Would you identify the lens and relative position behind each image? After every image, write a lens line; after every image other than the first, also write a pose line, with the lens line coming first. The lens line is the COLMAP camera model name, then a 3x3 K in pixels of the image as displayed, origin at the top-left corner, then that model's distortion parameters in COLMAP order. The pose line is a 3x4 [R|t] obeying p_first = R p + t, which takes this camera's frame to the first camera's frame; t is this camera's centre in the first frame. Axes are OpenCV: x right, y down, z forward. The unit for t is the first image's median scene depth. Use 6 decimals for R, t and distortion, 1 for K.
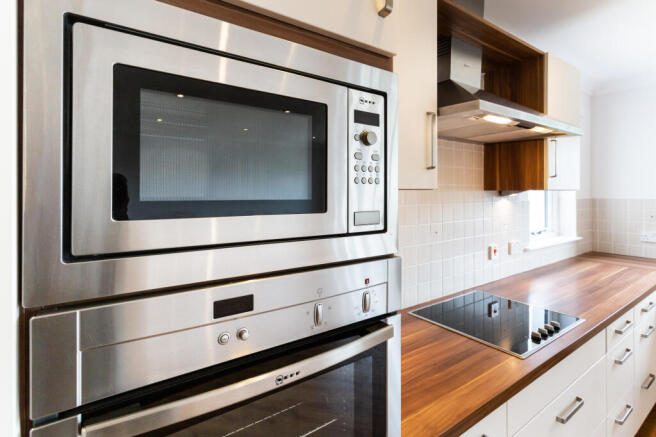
lens RADIAL K [[320.7, 0, 323.8], [0, 320.7, 190.0], [0, 0, 1]] dist [0.002780, 0.000443]
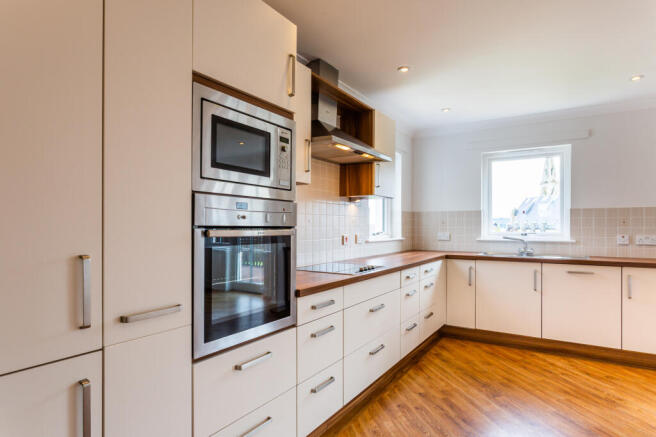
lens RADIAL K [[375.3, 0, 327.7], [0, 375.3, 227.8], [0, 0, 1]] dist [-0.002909, -0.000059]
pose [[0.921513, 0.001863, 0.388344, -0.278284], [-0.004660, 0.999970, 0.006262, 0.173694], [-0.388320, -0.007581, 0.921493, -0.721550]]
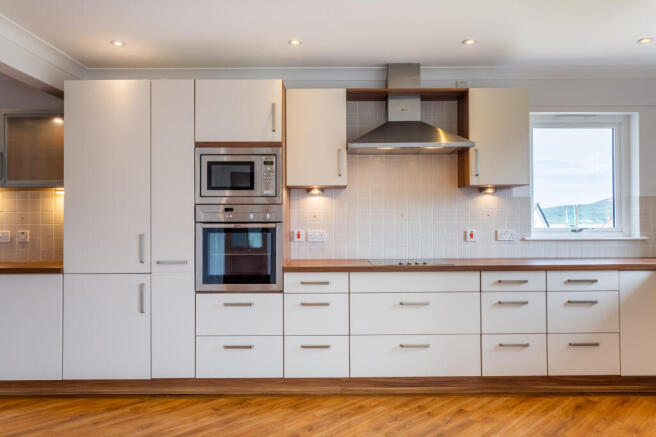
lens RADIAL K [[499.2, 0, 328.0], [0, 499.2, 218.5], [0, 0, 1]] dist [0.001942, 0.000104]
pose [[0.818554, -0.001685, -0.574427, 1.632201], [0.004112, 0.999987, 0.002926, 0.156282], [0.574415, -0.004757, 0.818550, -1.319365]]
